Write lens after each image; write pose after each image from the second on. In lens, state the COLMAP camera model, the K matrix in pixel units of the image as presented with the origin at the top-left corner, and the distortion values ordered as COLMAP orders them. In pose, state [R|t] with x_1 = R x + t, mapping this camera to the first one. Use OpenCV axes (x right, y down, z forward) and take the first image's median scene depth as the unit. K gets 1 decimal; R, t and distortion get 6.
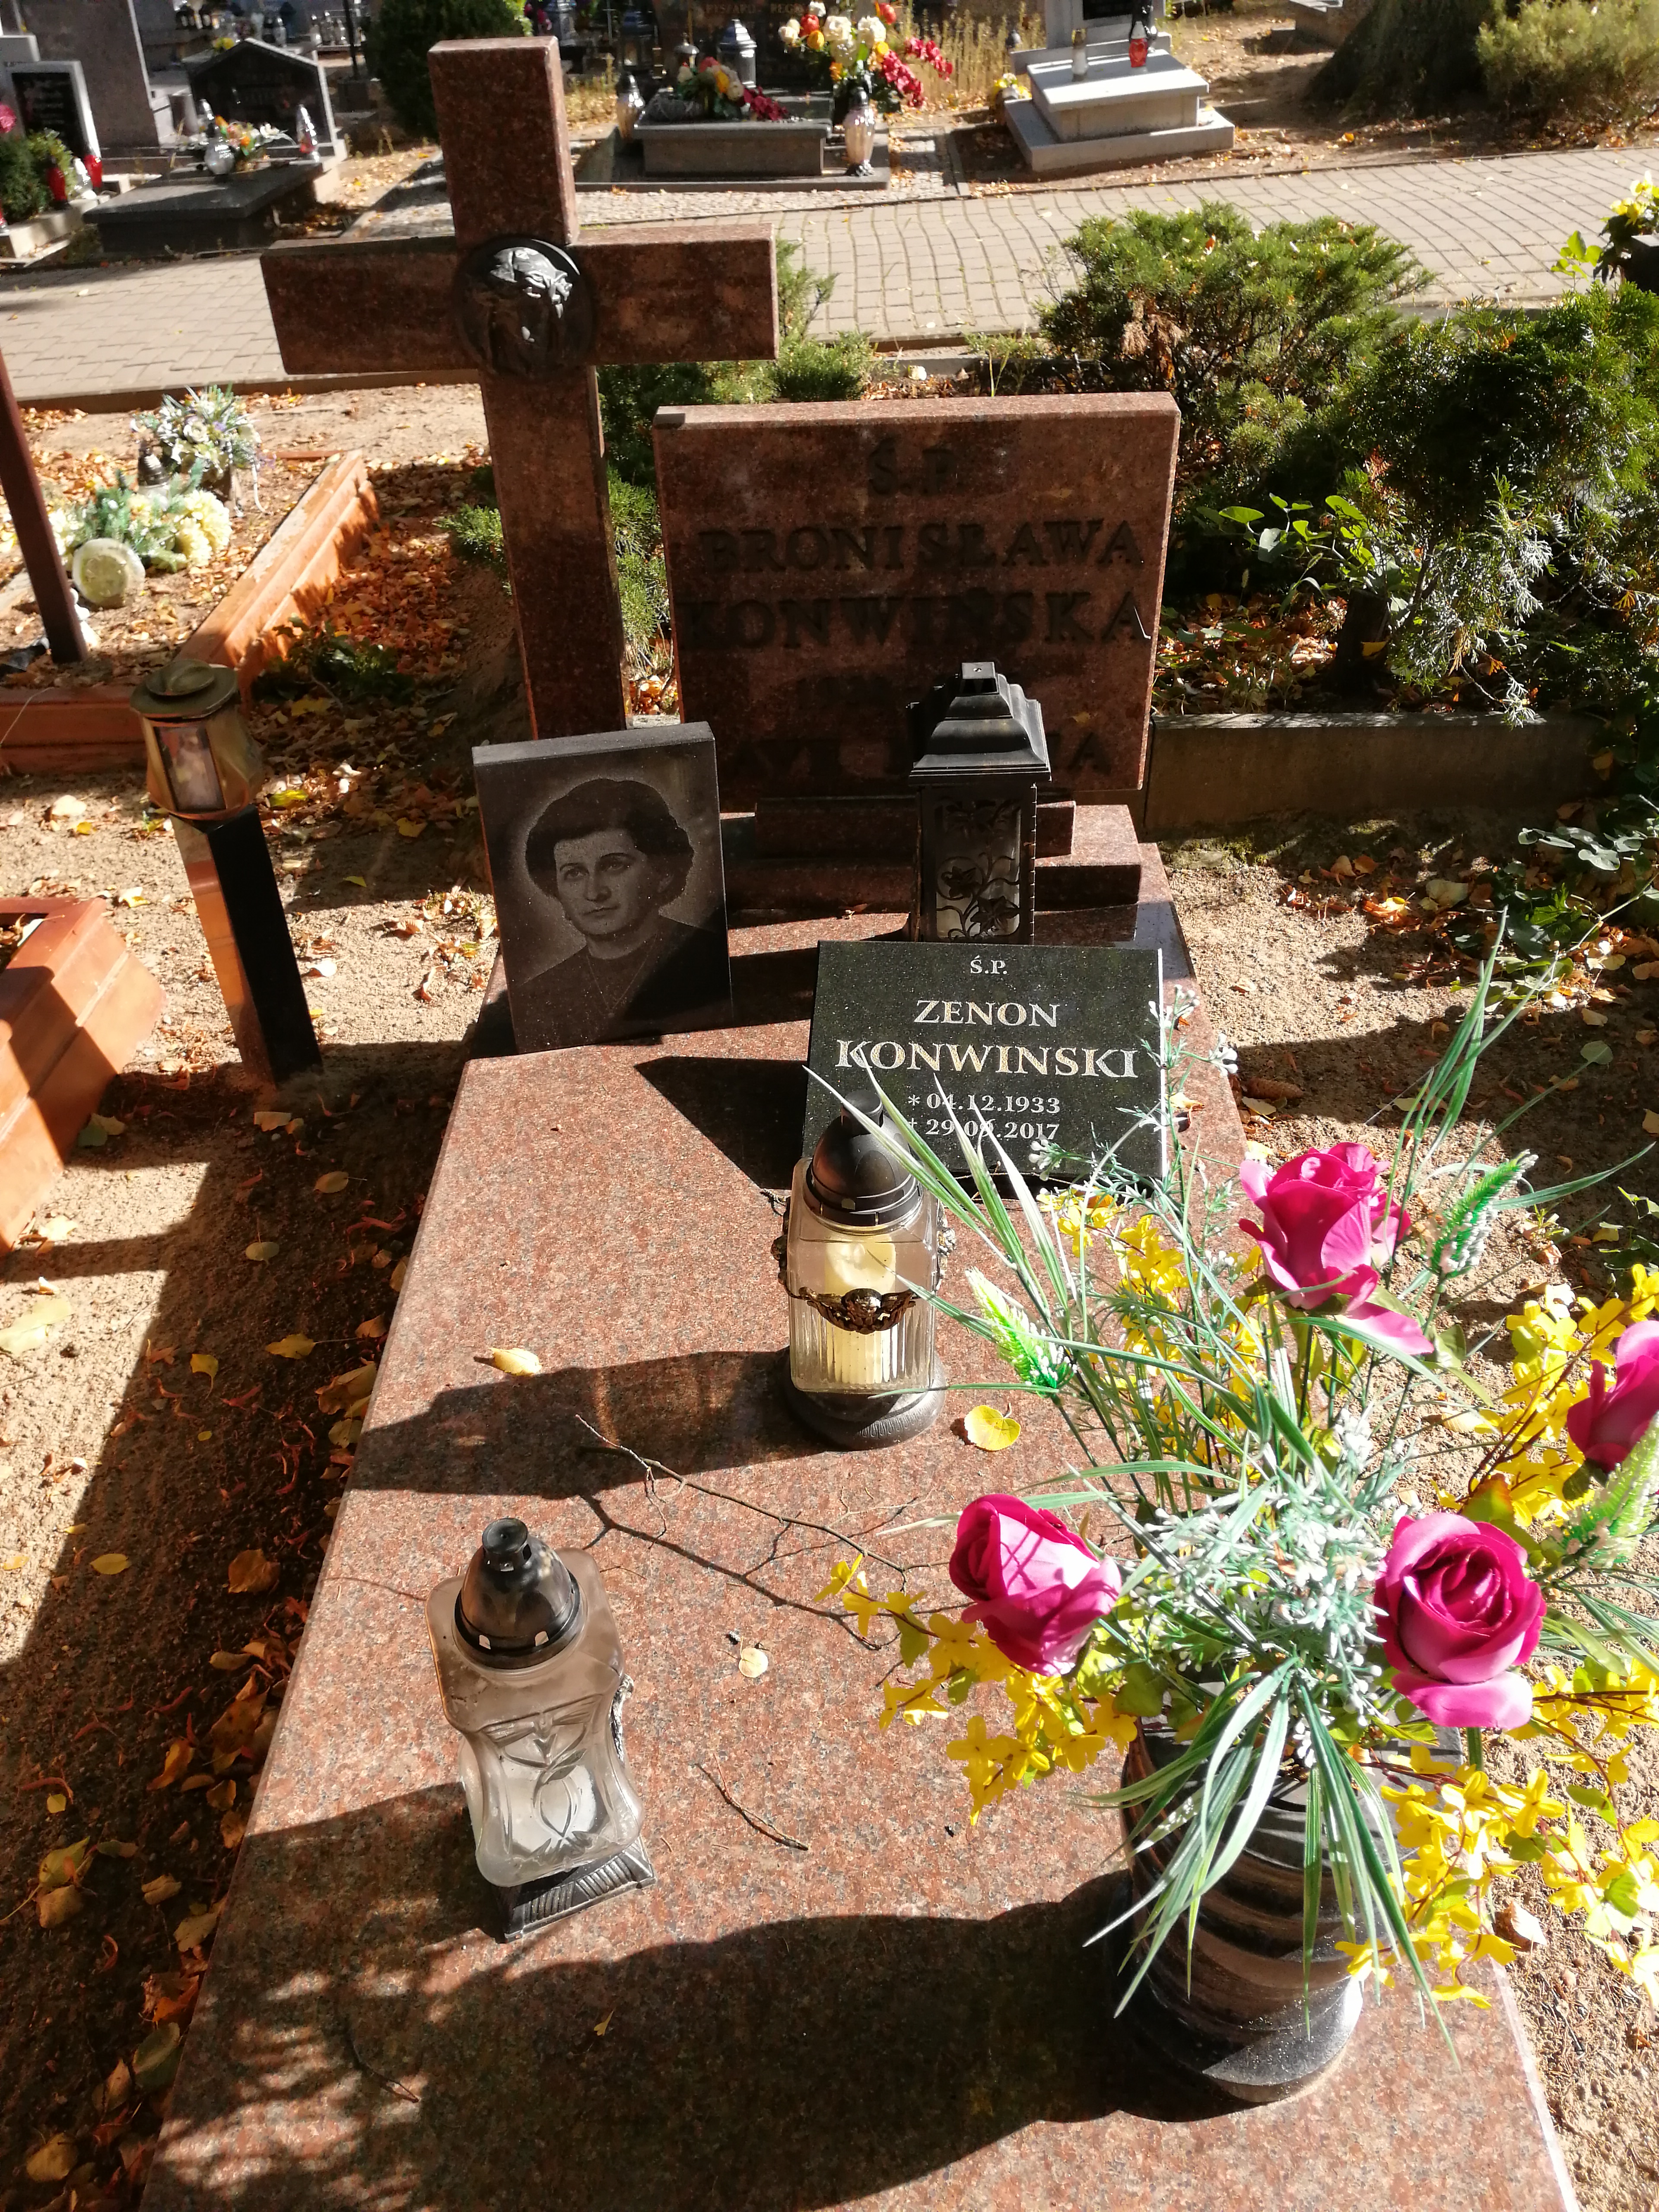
lens RADIAL K [[1736.0, 0, 829.5], [0, 1736.0, 1106.0], [0, 0, 1]] dist [0.014280, -0.035672]
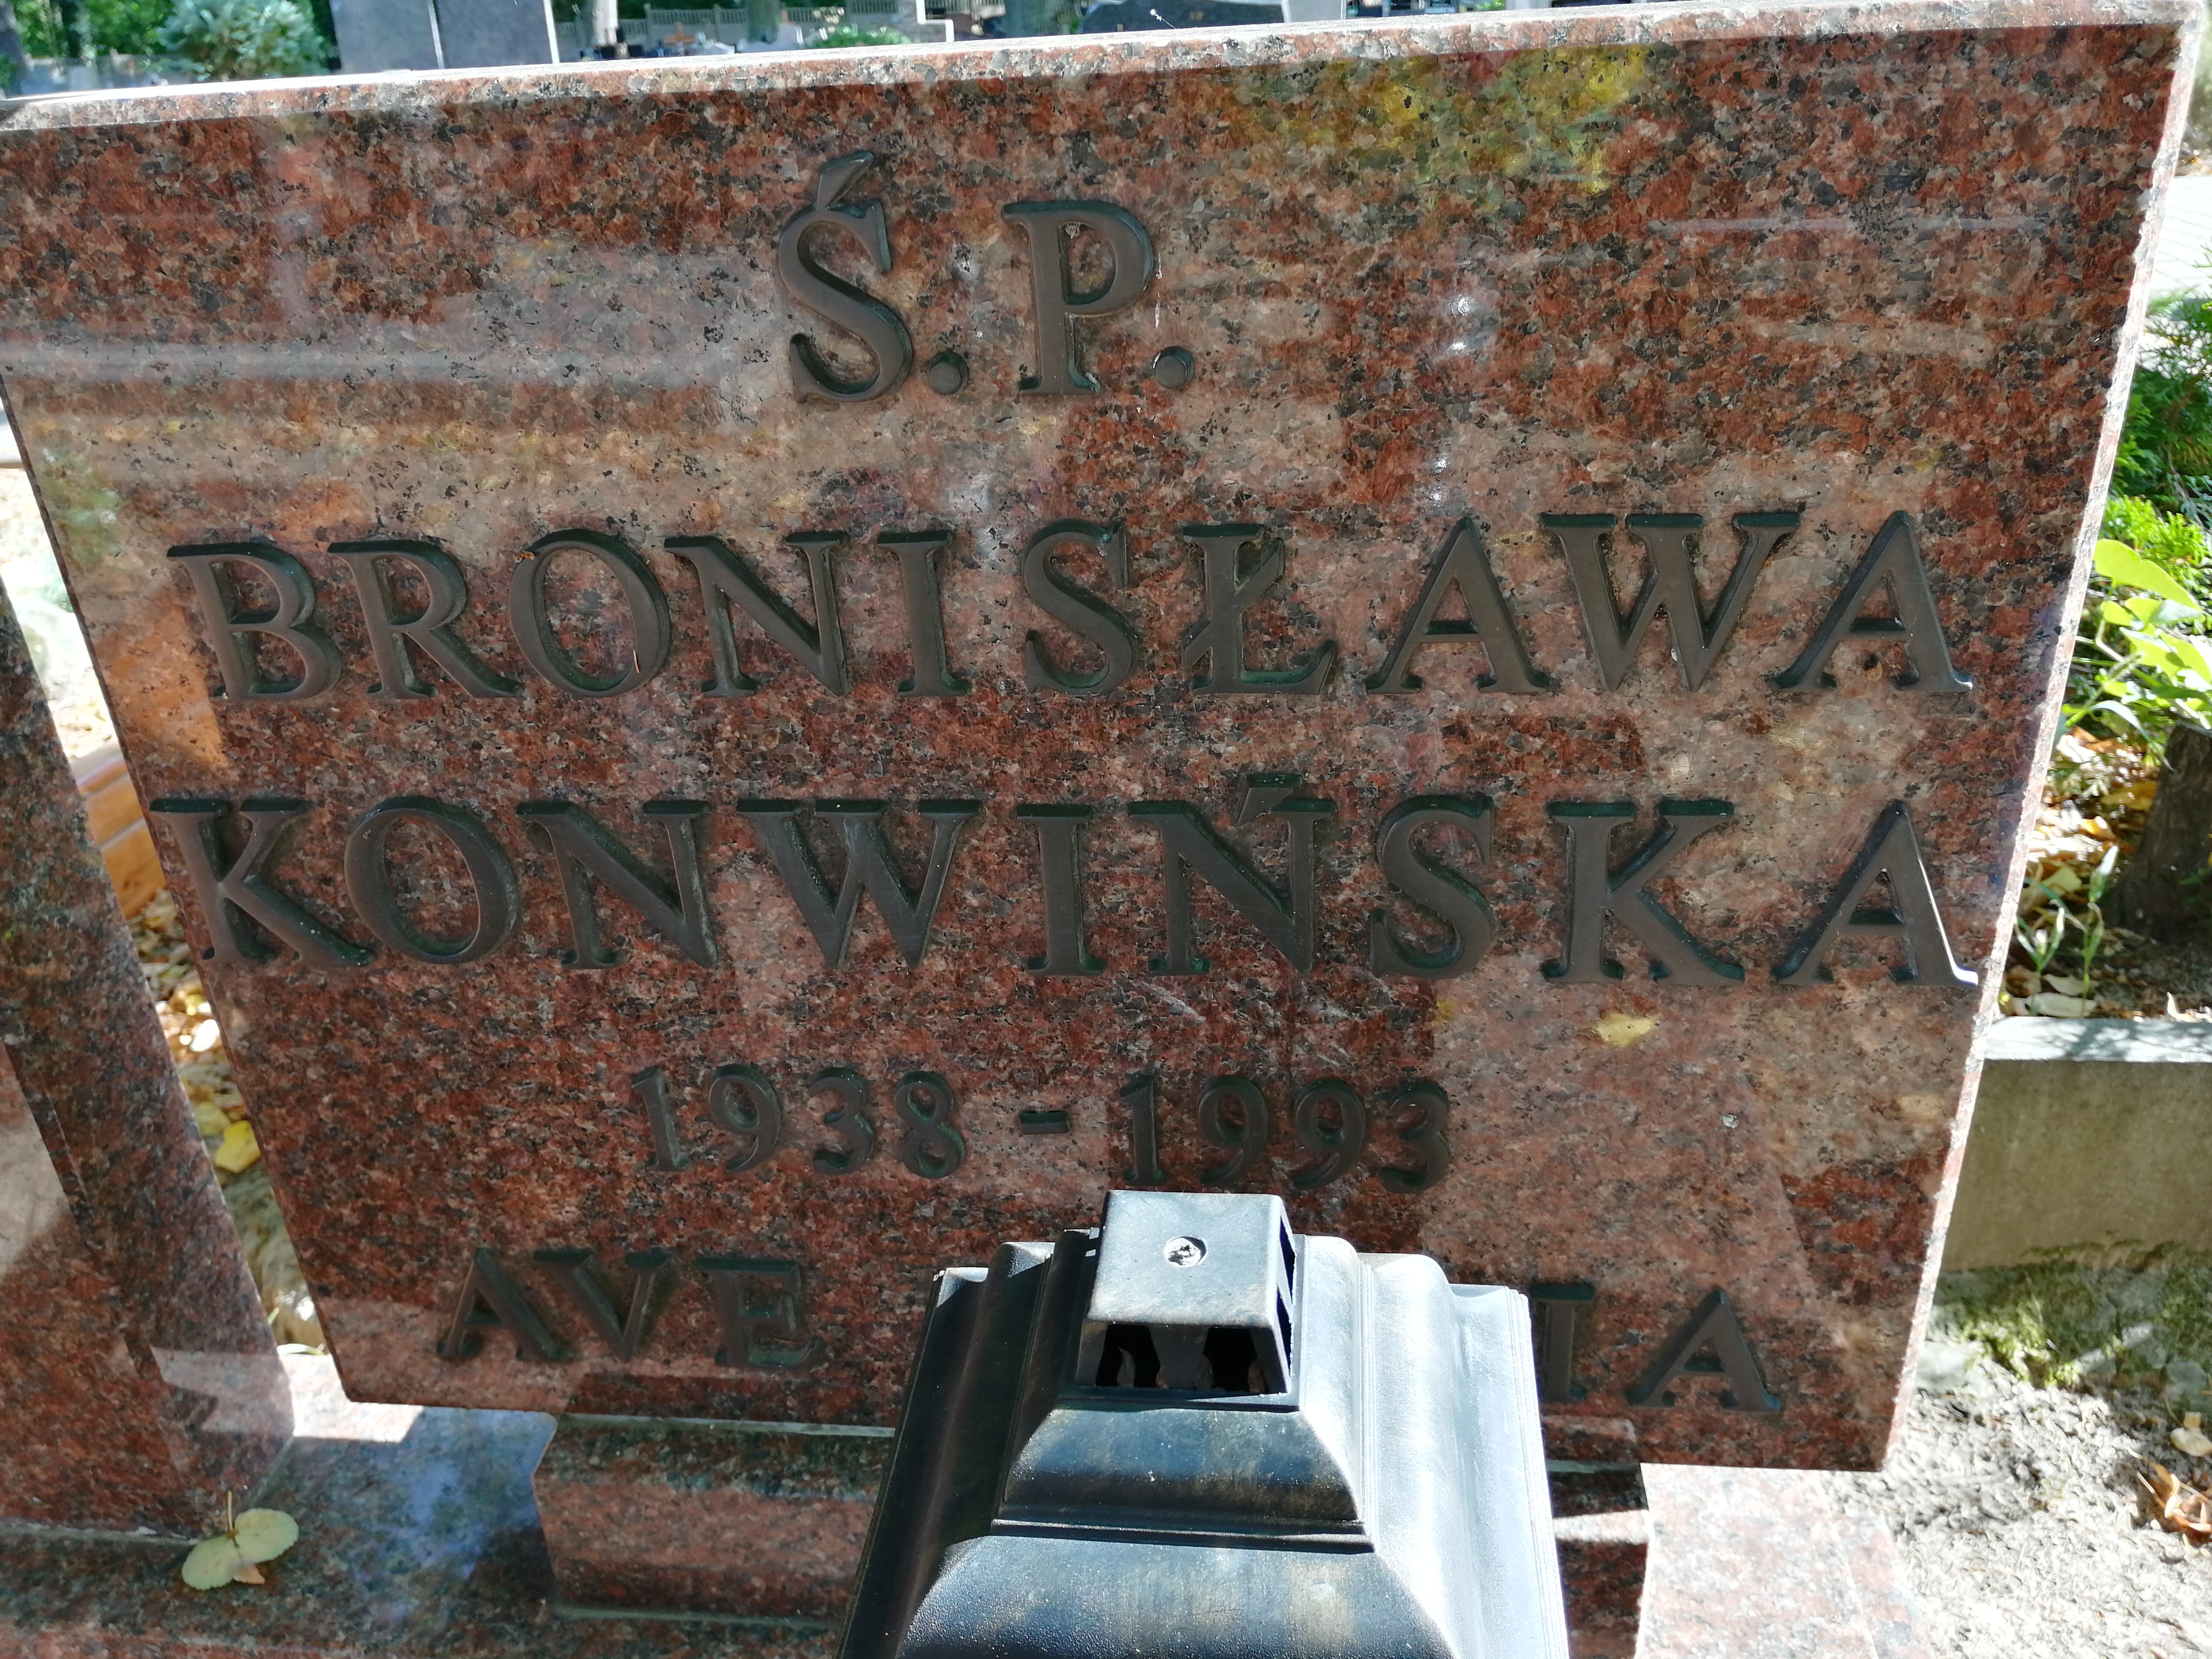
lens RADIAL K [[1736.0, 0, 1137.4], [0, 1736.0, 840.5], [0, 0, 1]] dist [0.014280, -0.035672]
pose [[0.995770, 0.023796, -0.088750, 0.093013], [-0.040180, 0.981409, -0.187677, -0.252082], [0.082634, 0.190449, 0.978213, 0.791061]]
